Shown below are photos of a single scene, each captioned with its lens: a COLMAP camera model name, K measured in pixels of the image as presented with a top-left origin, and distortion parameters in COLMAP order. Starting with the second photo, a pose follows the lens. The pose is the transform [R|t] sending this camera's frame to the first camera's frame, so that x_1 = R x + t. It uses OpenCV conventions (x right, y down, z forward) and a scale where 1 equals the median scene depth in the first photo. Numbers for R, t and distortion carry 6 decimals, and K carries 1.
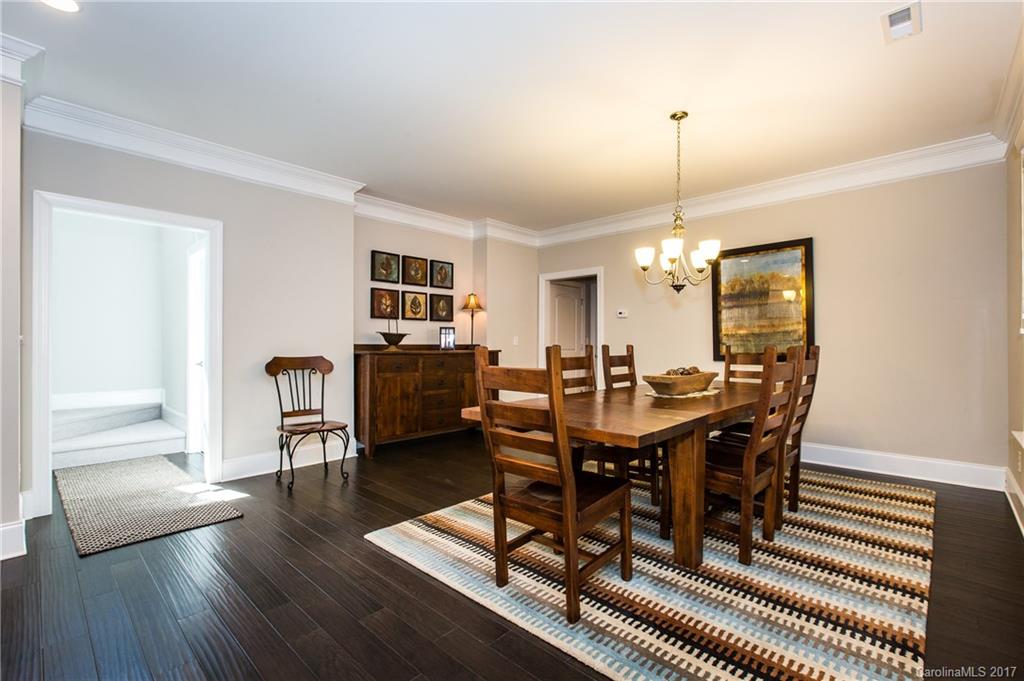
lens RADIAL K [[449.2, 0, 520.8], [0, 449.2, 342.5], [0, 0, 1]] dist [-0.001384, 0.000131]
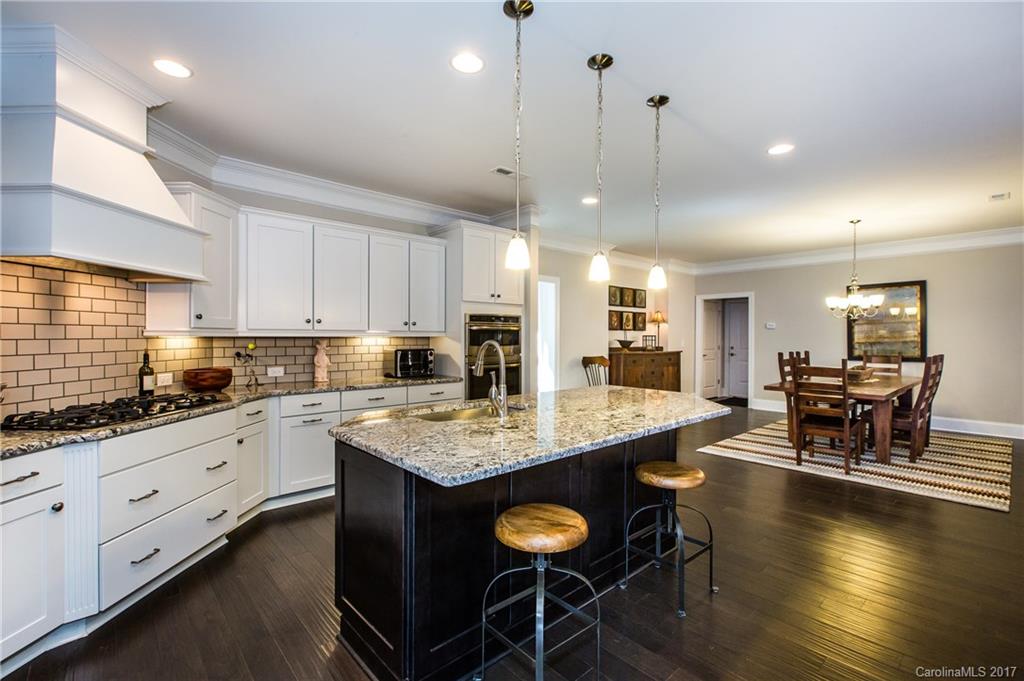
lens RADIAL K [[453.9, 0, 510.1], [0, 453.9, 334.9], [0, 0, 1]] dist [0.000010, -0.000246]
pose [[0.995900, 0.004470, -0.090350, -0.536298], [-0.004216, 0.999987, 0.002995, -0.042123], [0.090362, -0.002602, 0.995906, -0.573847]]
